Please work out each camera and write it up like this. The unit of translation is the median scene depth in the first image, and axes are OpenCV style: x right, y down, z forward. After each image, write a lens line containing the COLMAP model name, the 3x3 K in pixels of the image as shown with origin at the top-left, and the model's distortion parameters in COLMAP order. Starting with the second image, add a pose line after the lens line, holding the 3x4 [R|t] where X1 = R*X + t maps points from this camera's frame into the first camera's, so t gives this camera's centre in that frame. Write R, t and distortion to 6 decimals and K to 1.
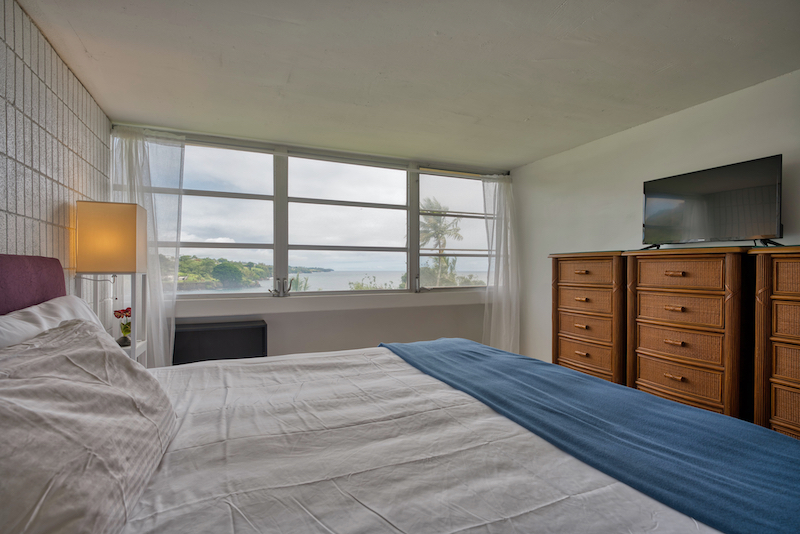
lens RADIAL K [[383.6, 0, 400.7], [0, 383.6, 271.5], [0, 0, 1]] dist [-0.010974, -0.000460]
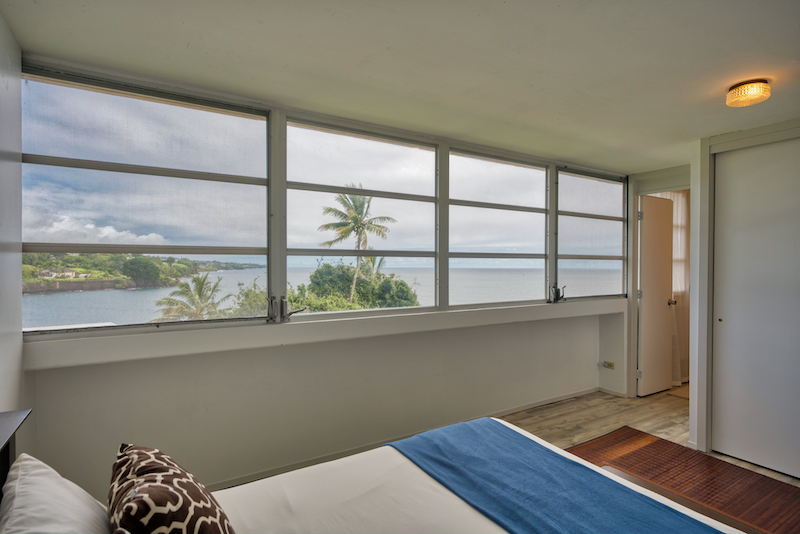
lens RADIAL K [[414.0, 0, 400.9], [0, 414.0, 266.2], [0, 0, 1]] dist [-0.005243, 0.001519]
pose [[0.990996, 0.001618, 0.133878, -0.533008], [-0.001052, 0.999990, -0.004298, -0.032741], [-0.133884, 0.004119, 0.990988, 0.060779]]
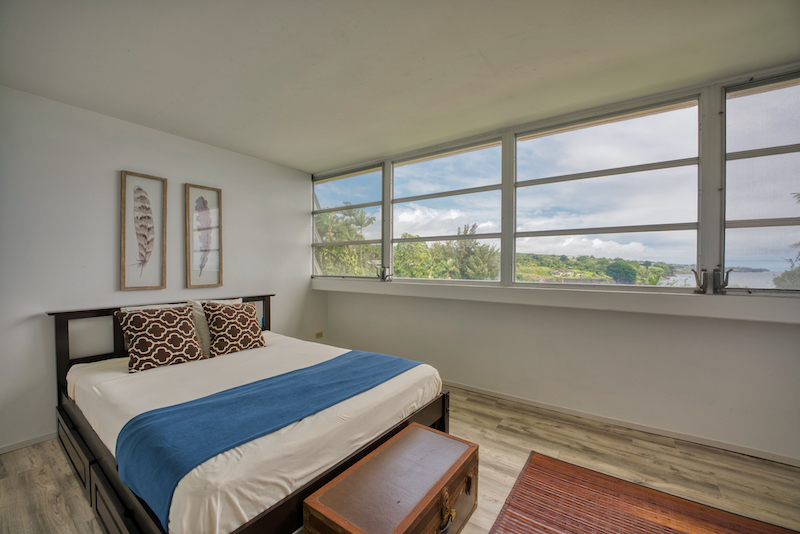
lens RADIAL K [[324.6, 0, 395.5], [0, 324.6, 267.5], [0, 0, 1]] dist [-0.023968, 0.001679]
pose [[0.507374, 0.006872, -0.861699, 0.247286], [-0.011841, 0.999929, 0.001002, 0.019923], [0.861645, 0.009695, 0.507420, 0.336488]]
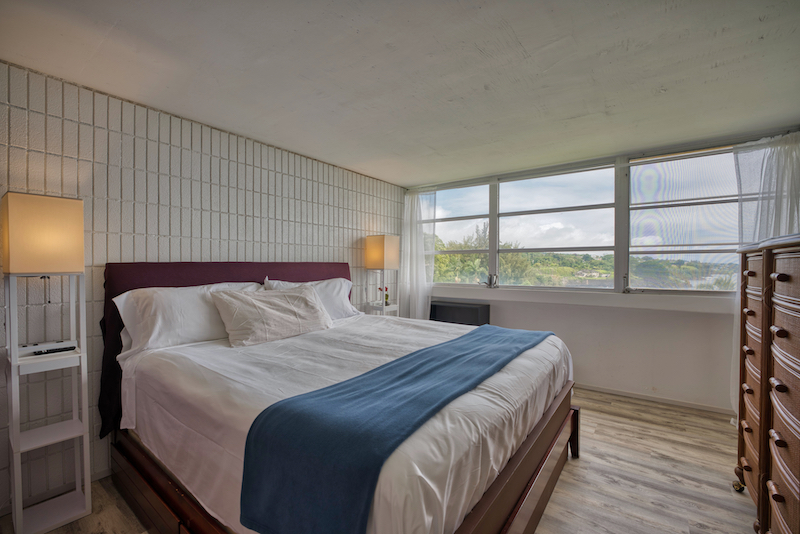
lens RADIAL K [[346.5, 0, 398.4], [0, 346.5, 266.2], [0, 0, 1]] dist [-0.008340, -0.000555]
pose [[0.493067, -0.000186, -0.869991, 0.578668], [-0.007615, 0.999961, -0.004530, -0.003412], [0.869958, 0.008858, 0.493047, 0.104647]]
